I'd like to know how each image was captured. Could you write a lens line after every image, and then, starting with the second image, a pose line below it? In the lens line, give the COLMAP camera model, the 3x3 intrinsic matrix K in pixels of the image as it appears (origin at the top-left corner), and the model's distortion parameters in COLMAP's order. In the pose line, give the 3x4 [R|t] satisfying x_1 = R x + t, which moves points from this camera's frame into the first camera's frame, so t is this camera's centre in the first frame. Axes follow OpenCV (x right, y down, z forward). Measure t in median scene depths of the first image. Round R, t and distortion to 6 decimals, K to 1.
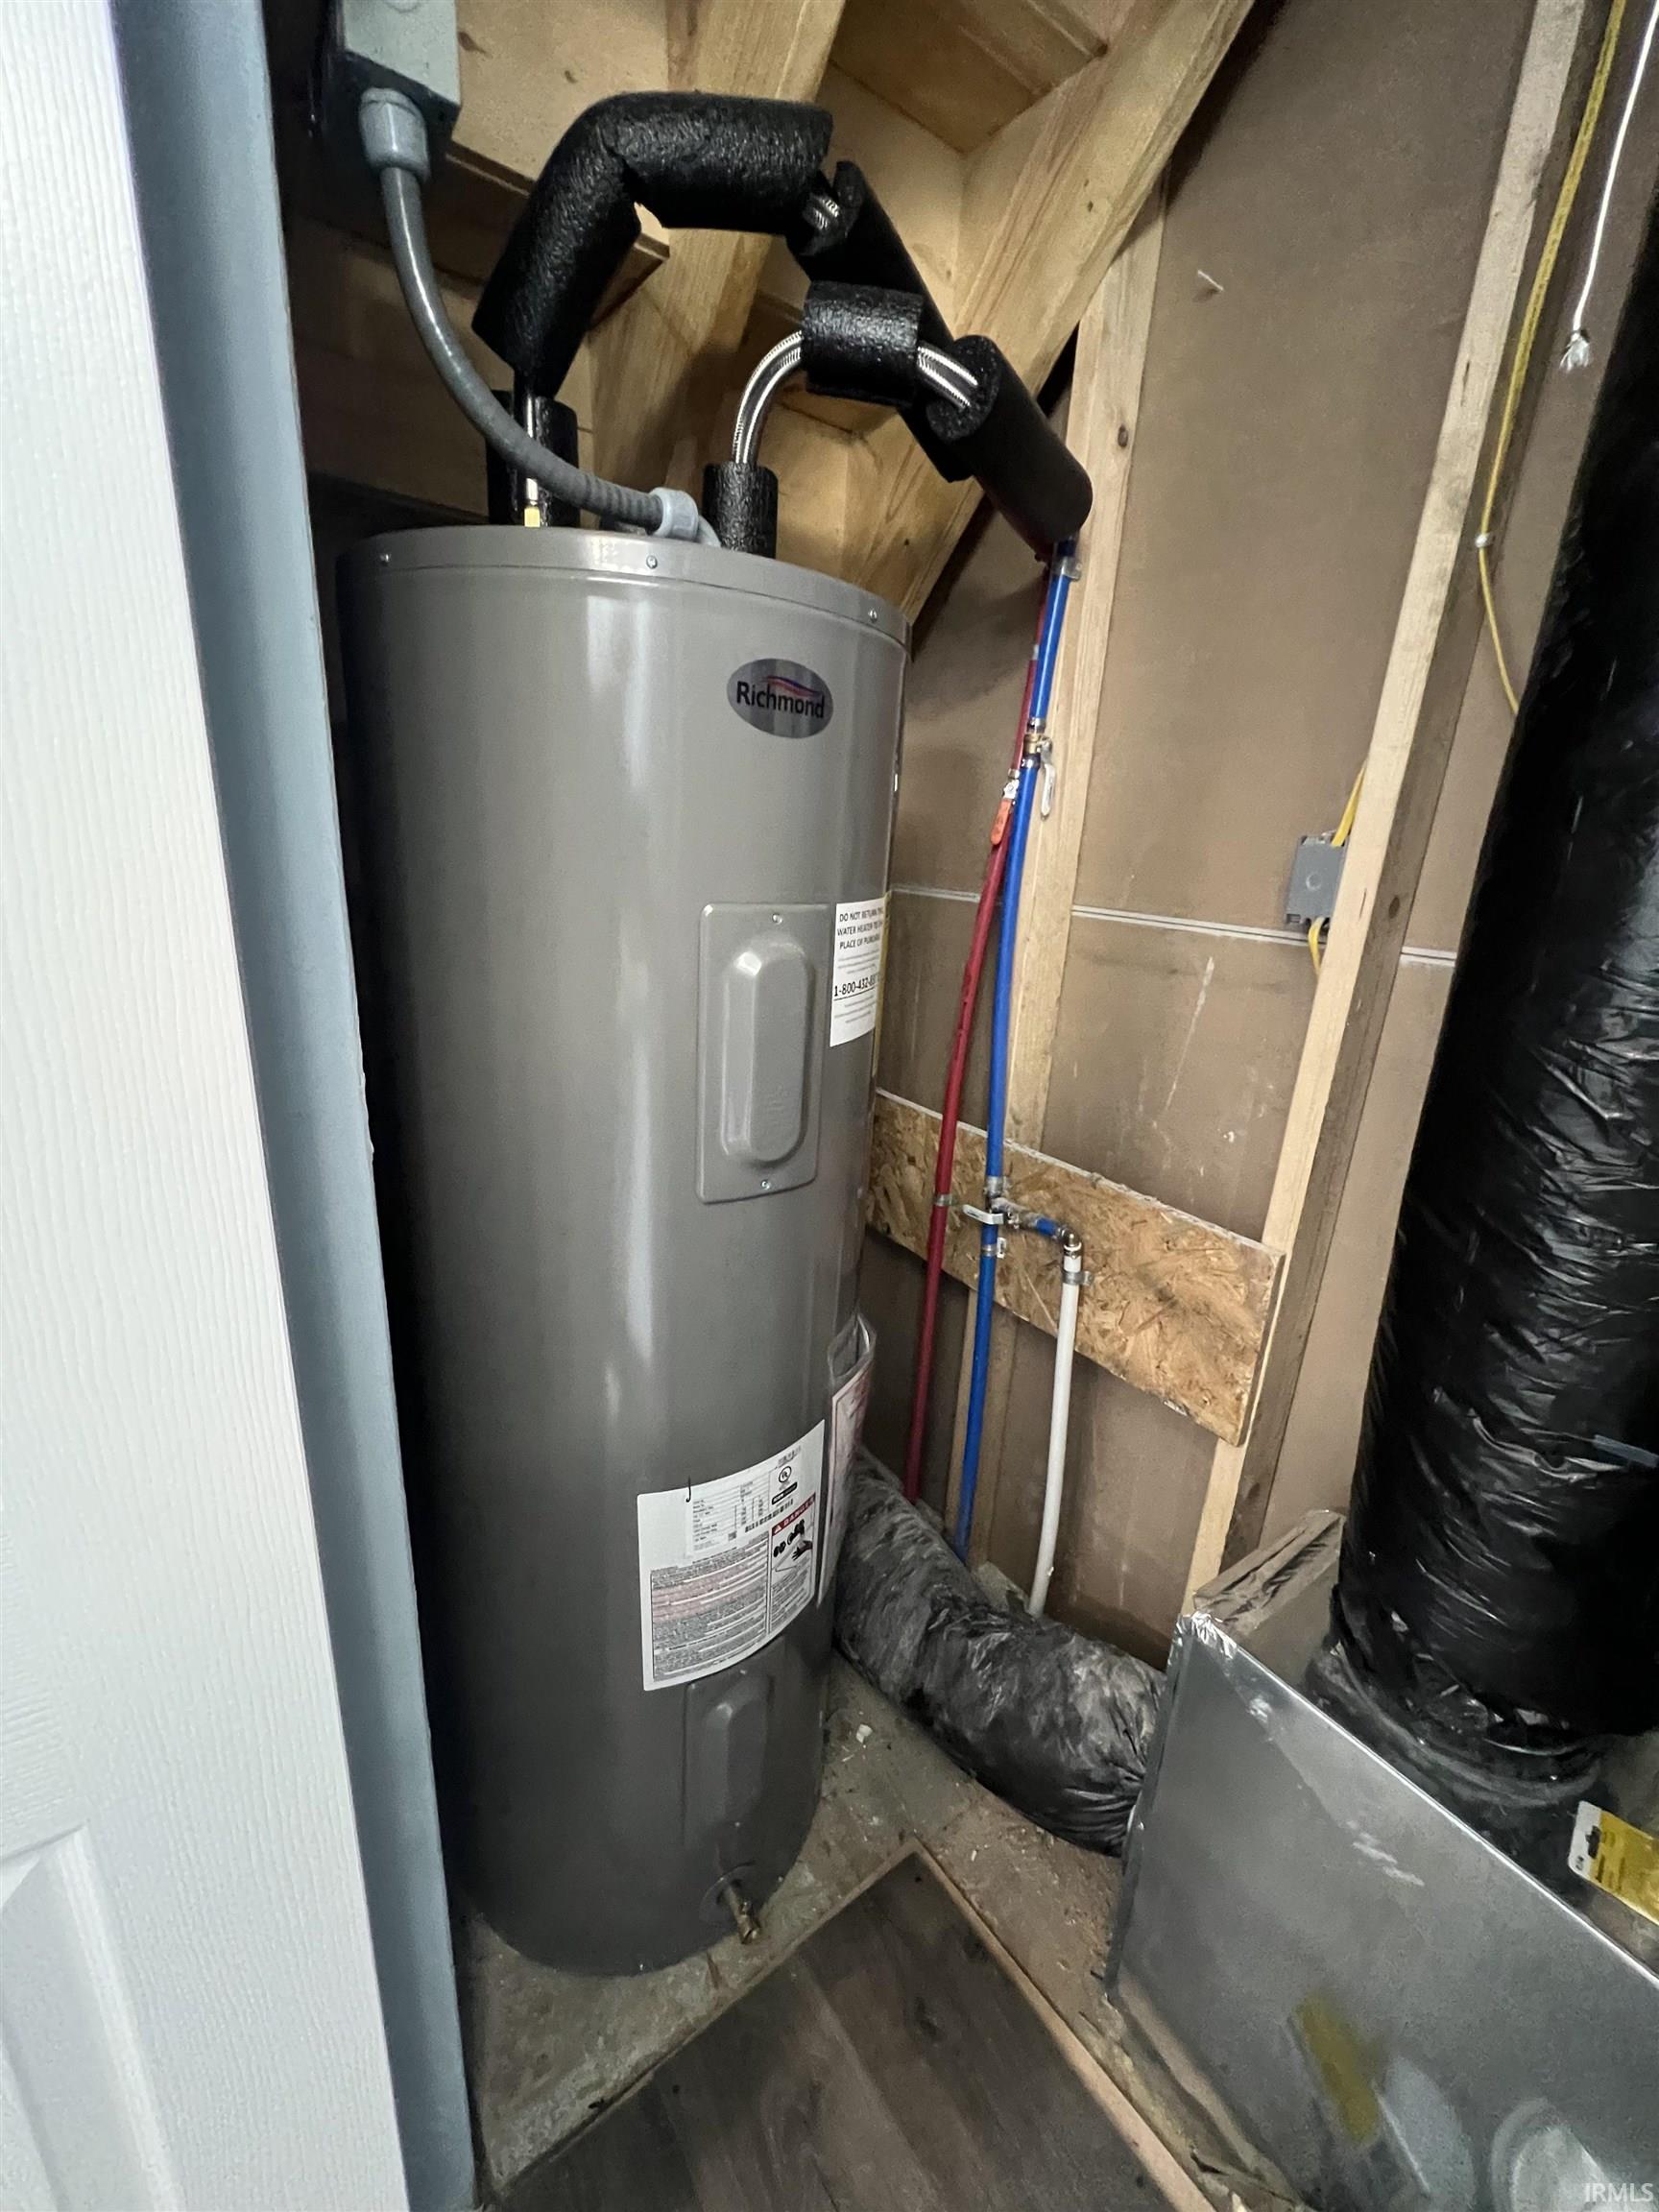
lens RADIAL K [[884.8, 0, 829.5], [0, 884.8, 1106.0], [0, 0, 1]] dist [0.000910, 0.000189]
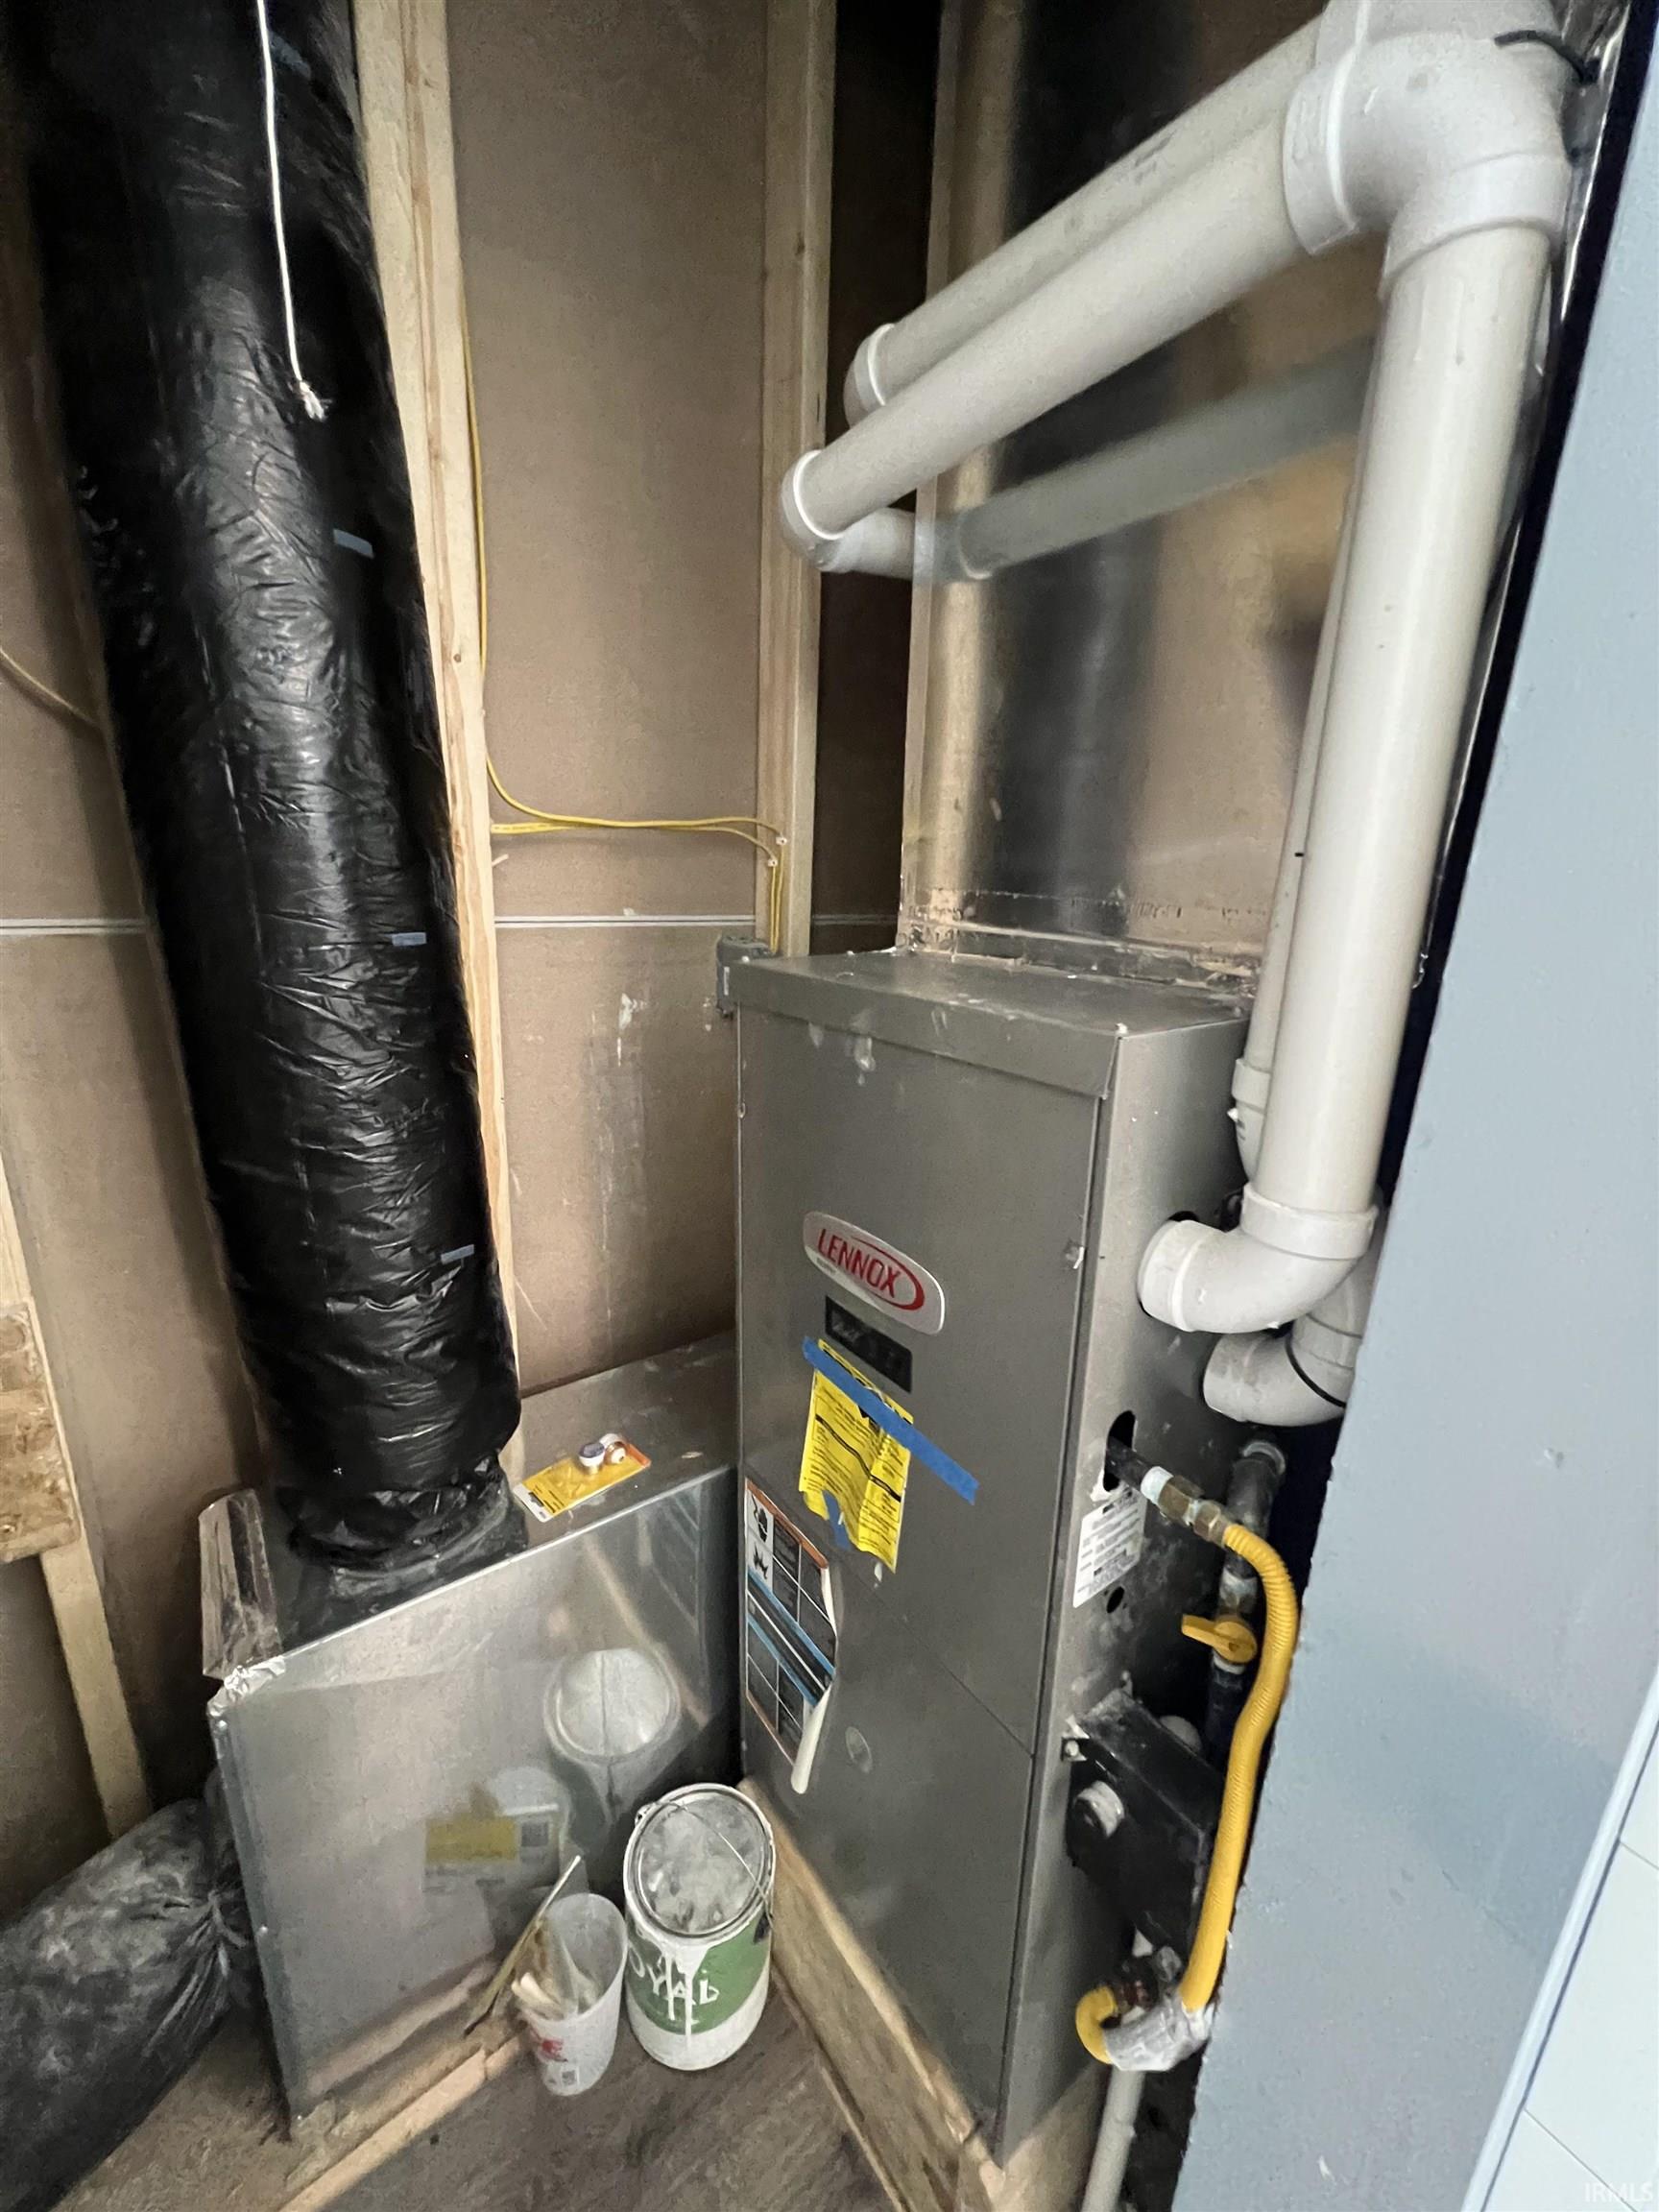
lens RADIAL K [[884.8, 0, 829.5], [0, 884.8, 1106.0], [0, 0, 1]] dist [0.000910, 0.000189]
pose [[-0.012025, -0.323673, 0.946093, -0.321369], [0.259296, 0.912786, 0.315574, -0.101244], [-0.965723, 0.249113, 0.072950, 0.263048]]
